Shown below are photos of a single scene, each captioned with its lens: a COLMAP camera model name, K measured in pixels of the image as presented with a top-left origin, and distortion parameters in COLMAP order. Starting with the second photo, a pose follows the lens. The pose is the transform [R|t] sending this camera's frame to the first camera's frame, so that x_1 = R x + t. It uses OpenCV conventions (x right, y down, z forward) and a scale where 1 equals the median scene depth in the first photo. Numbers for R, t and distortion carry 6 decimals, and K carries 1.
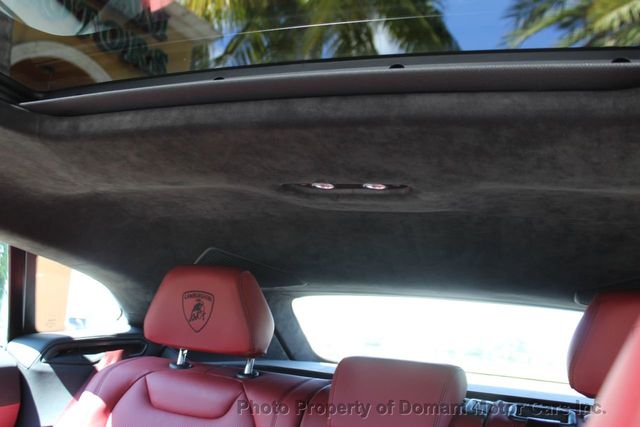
lens RADIAL K [[656.8, 0, 308.9], [0, 656.8, 199.5], [0, 0, 1]] dist [-0.084076, 0.000000]
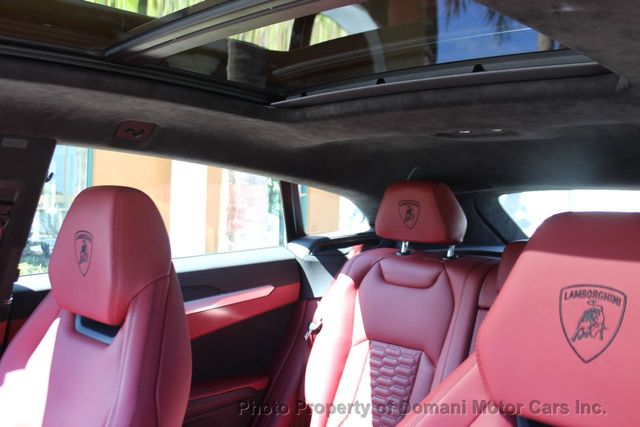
lens RADIAL K [[656.8, 0, 312.5], [0, 656.8, 200.7], [0, 0, 1]] dist [-0.084076, 0.000000]
pose [[0.917360, -0.065142, -0.392693, 0.198140], [0.128754, 0.982046, 0.137872, -0.080960], [0.376661, -0.177039, 0.909277, -0.361960]]
